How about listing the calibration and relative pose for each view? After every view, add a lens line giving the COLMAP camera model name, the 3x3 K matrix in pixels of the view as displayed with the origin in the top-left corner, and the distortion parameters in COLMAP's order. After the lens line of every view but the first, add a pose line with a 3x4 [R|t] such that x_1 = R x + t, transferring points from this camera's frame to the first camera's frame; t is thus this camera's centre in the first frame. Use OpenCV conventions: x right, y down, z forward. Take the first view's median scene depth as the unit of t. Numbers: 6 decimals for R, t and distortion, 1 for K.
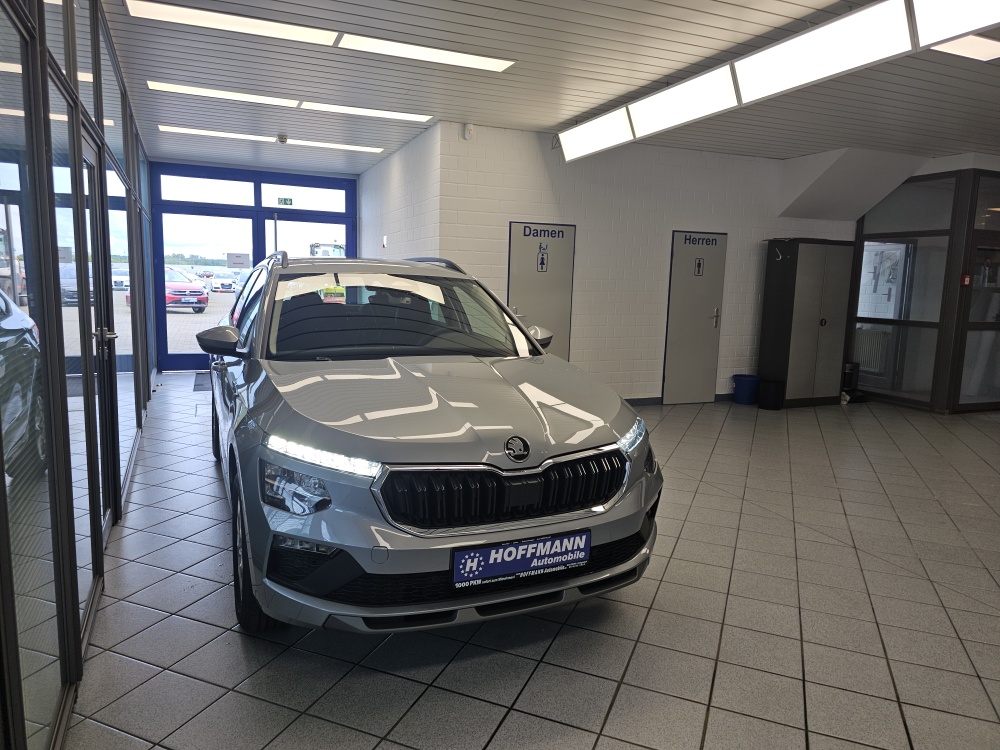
lens RADIAL K [[676.7, 0, 500.0], [0, 676.7, 375.0], [0, 0, 1]] dist [0.078168, -0.096431]
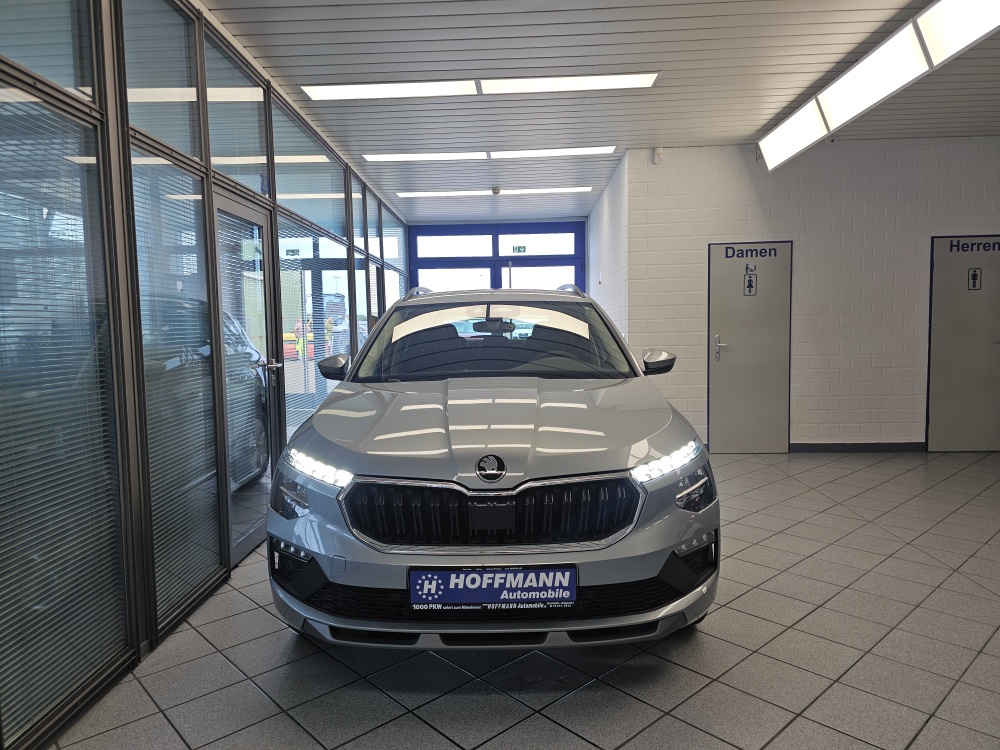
lens RADIAL K [[676.7, 0, 500.0], [0, 676.7, 375.0], [0, 0, 1]] dist [0.078168, -0.096431]
pose [[0.903334, -0.012563, -0.428754, 0.430122], [-0.015787, 0.997920, -0.062501, 0.038960], [0.428647, 0.063228, 0.901257, 0.155284]]
